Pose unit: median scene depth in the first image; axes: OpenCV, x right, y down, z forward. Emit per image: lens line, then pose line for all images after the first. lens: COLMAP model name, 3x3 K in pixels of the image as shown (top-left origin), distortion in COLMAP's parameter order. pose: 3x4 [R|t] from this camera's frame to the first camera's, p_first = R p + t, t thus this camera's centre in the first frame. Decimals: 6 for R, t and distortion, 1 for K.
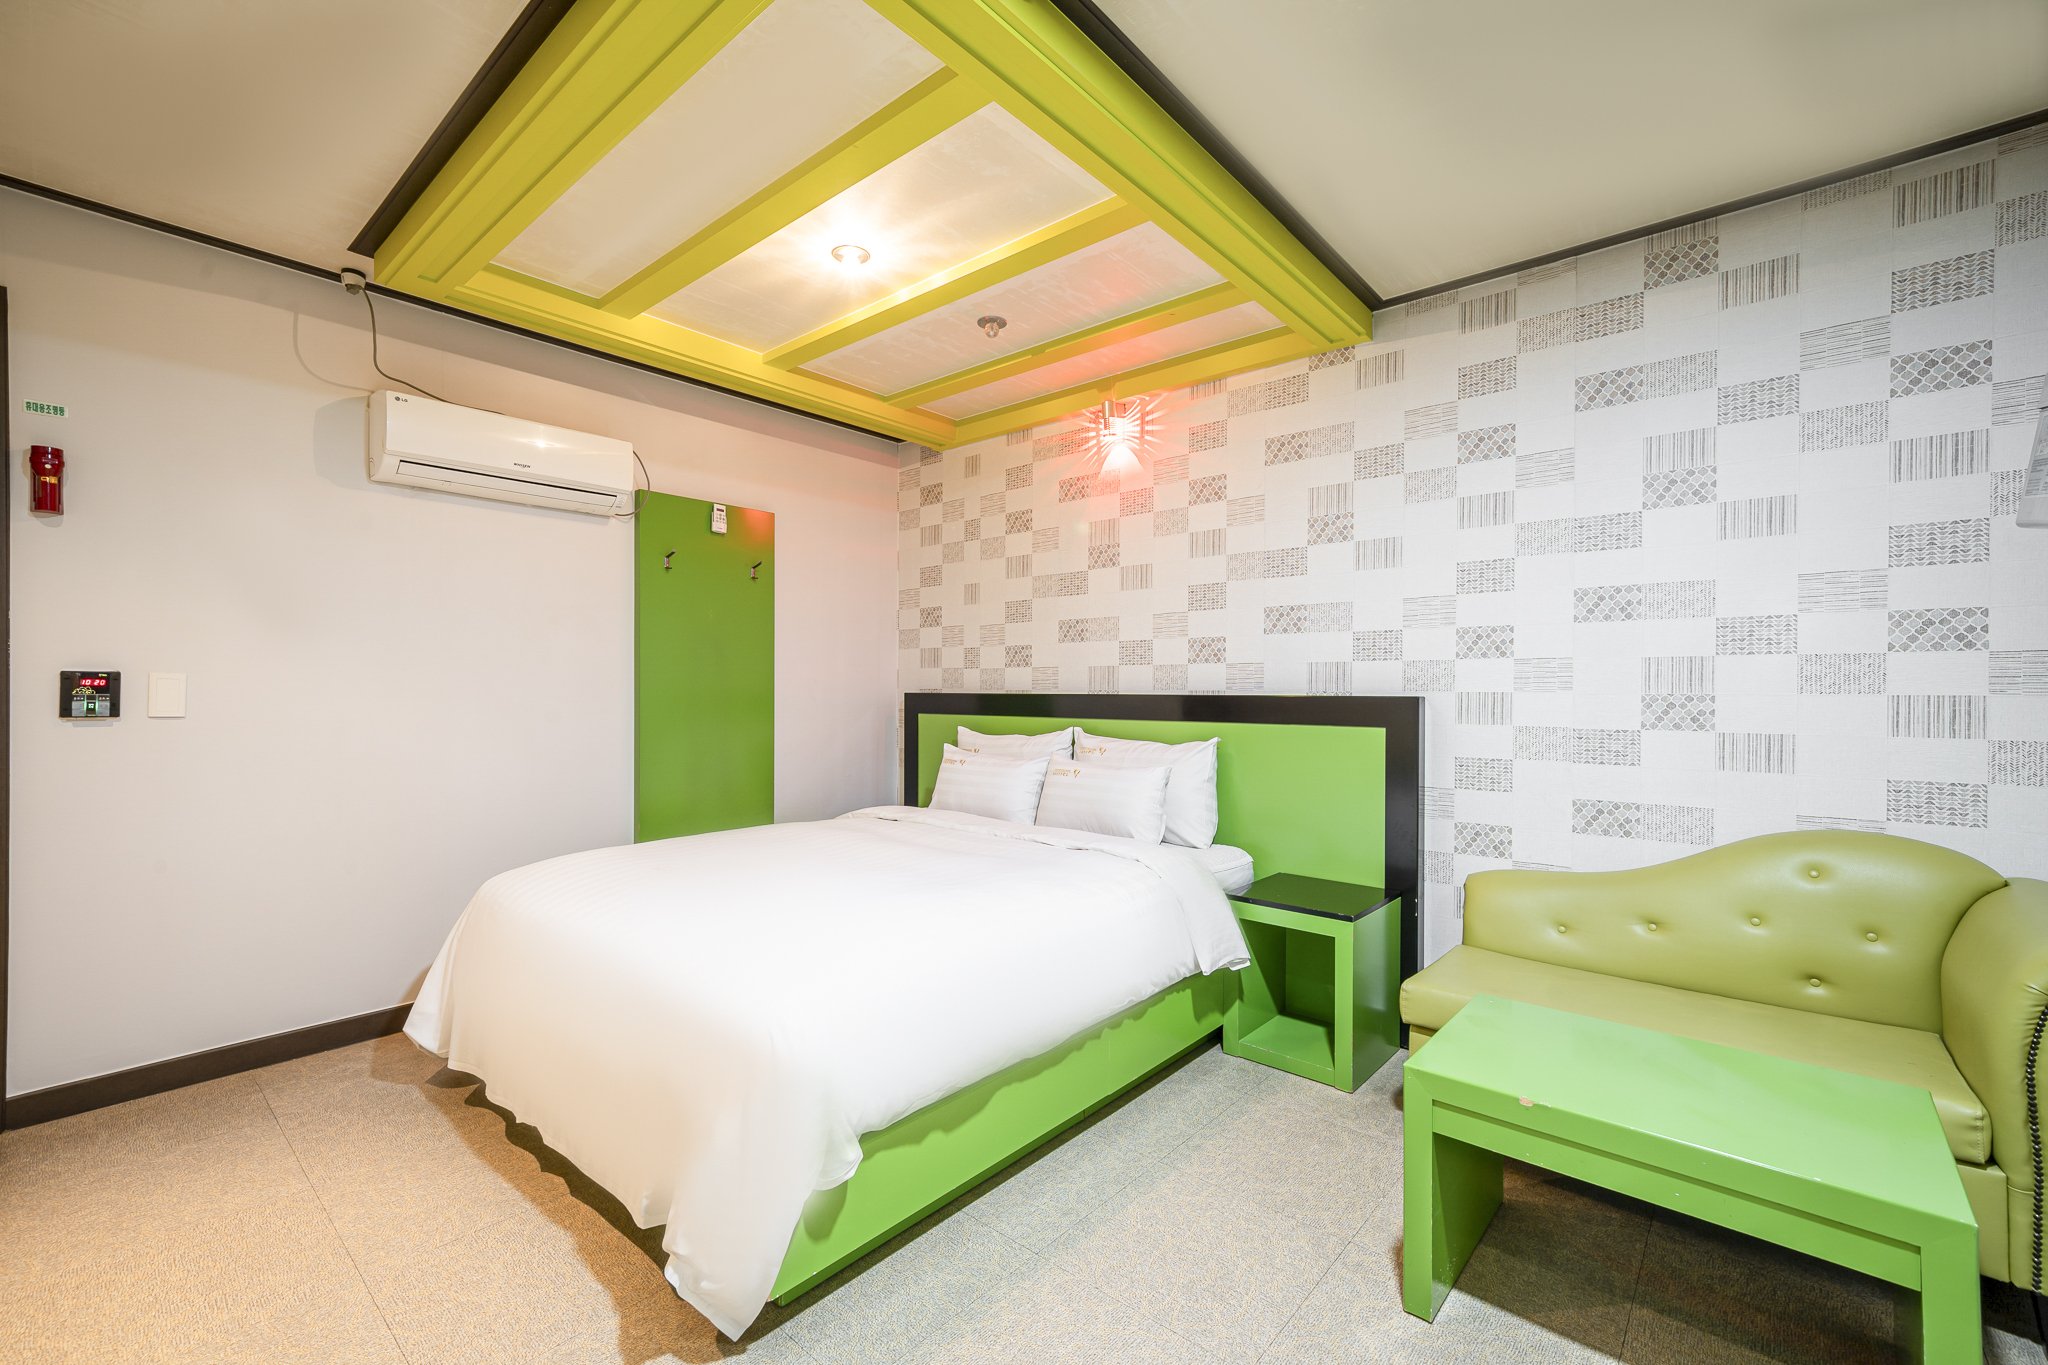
lens RADIAL K [[893.1, 0, 1029.2], [0, 893.1, 697.4], [0, 0, 1]] dist [-0.001619, 0.000312]
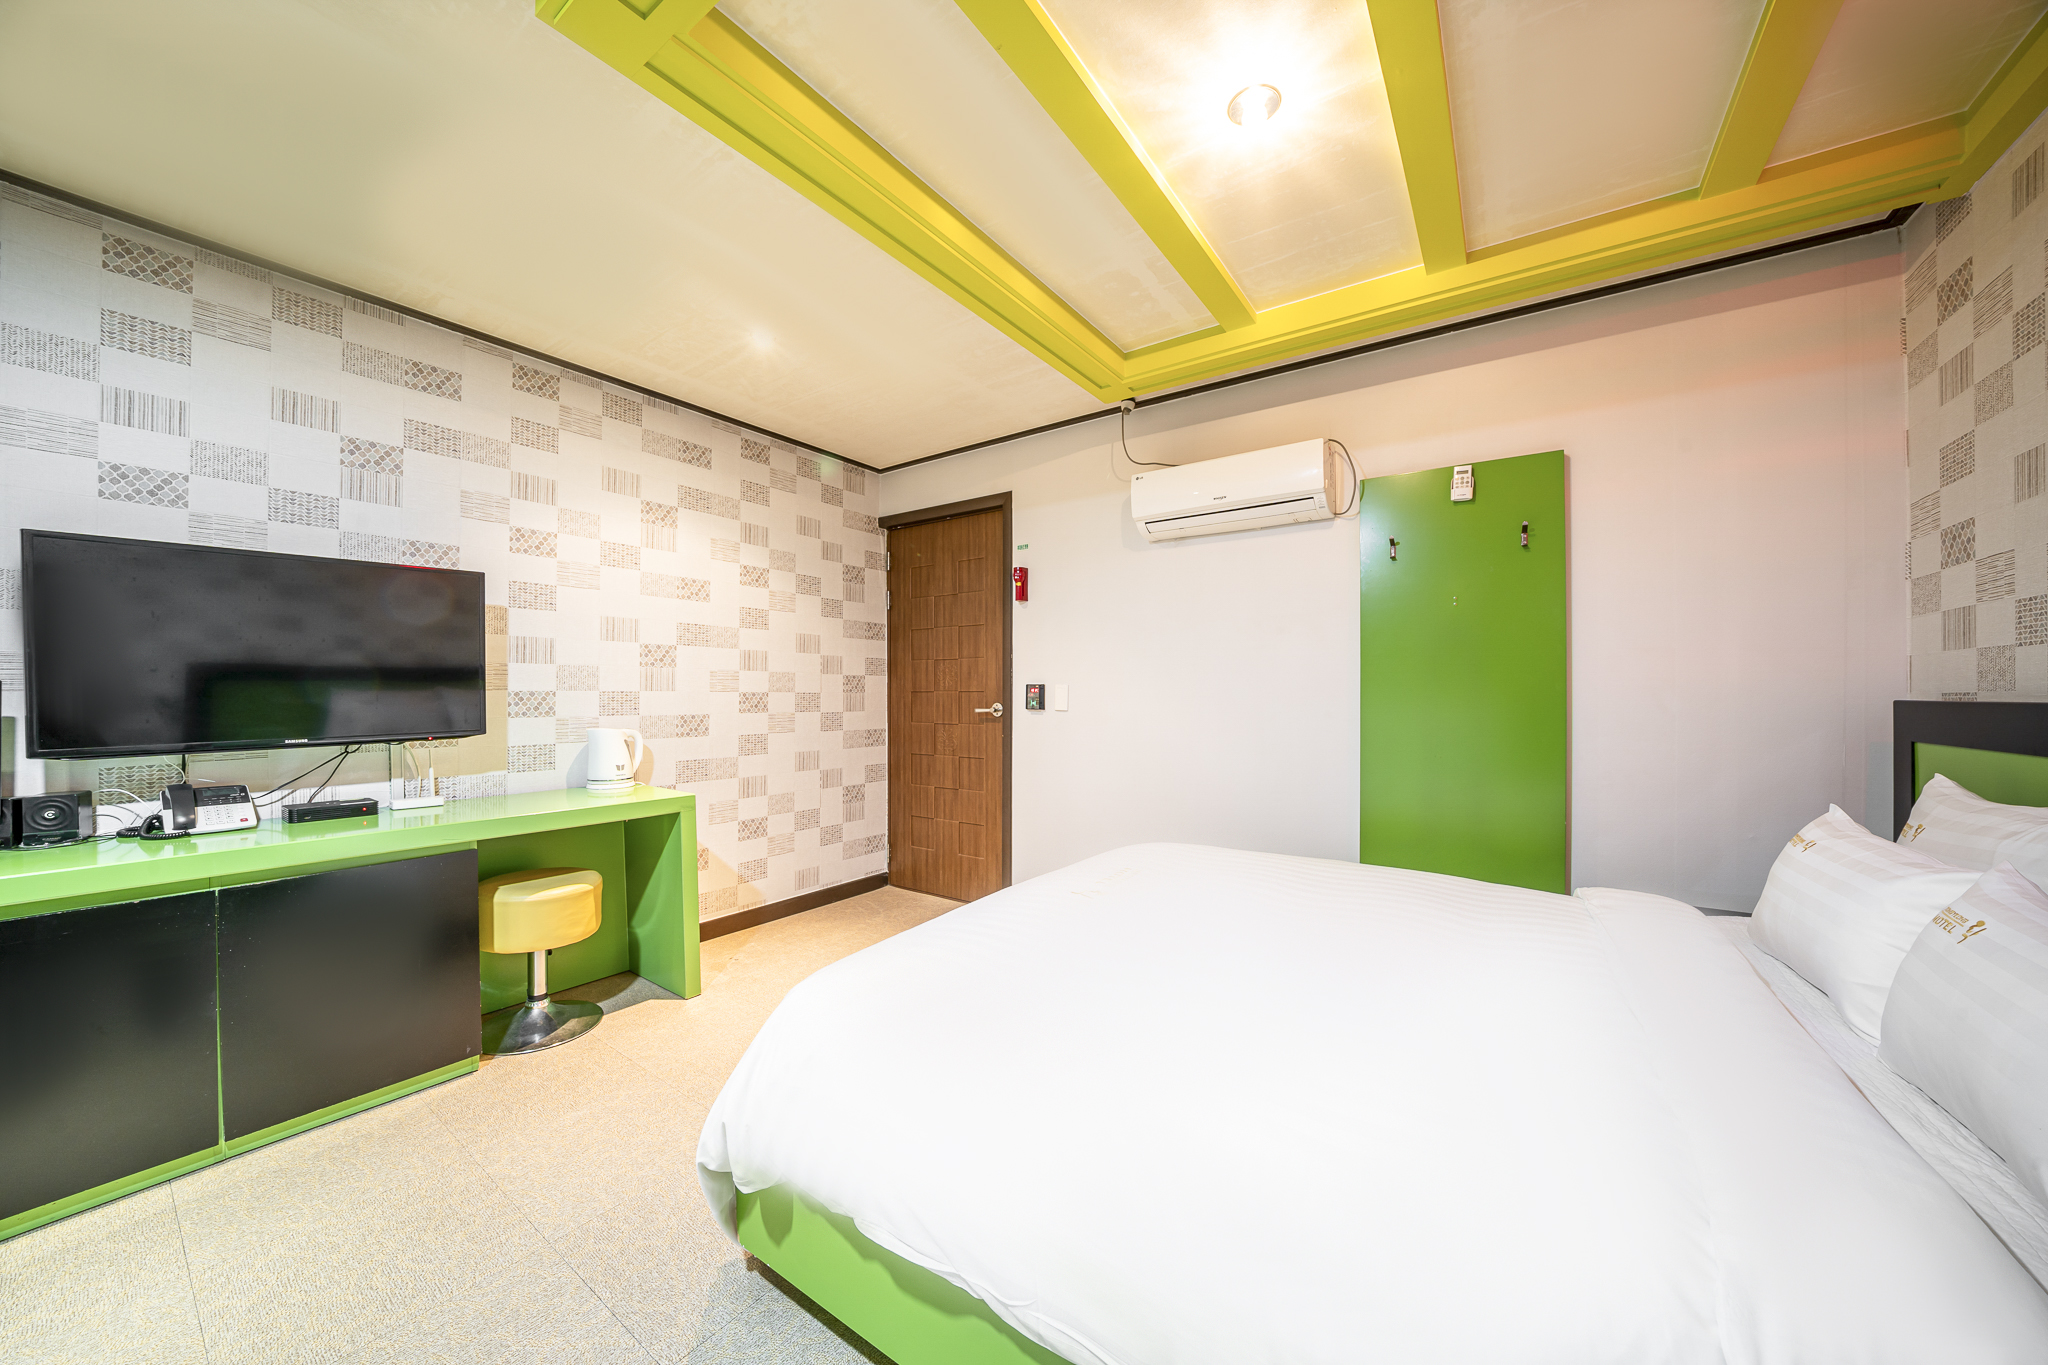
lens RADIAL K [[696.0, 0, 1005.7], [0, 696.0, 686.2], [0, 0, 1]] dist [-0.020173, 0.000543]
pose [[0.089437, -0.005406, -0.995978, 0.234818], [-0.002126, 0.999982, -0.005618, -0.011108], [0.995990, 0.002620, 0.089424, 0.522812]]
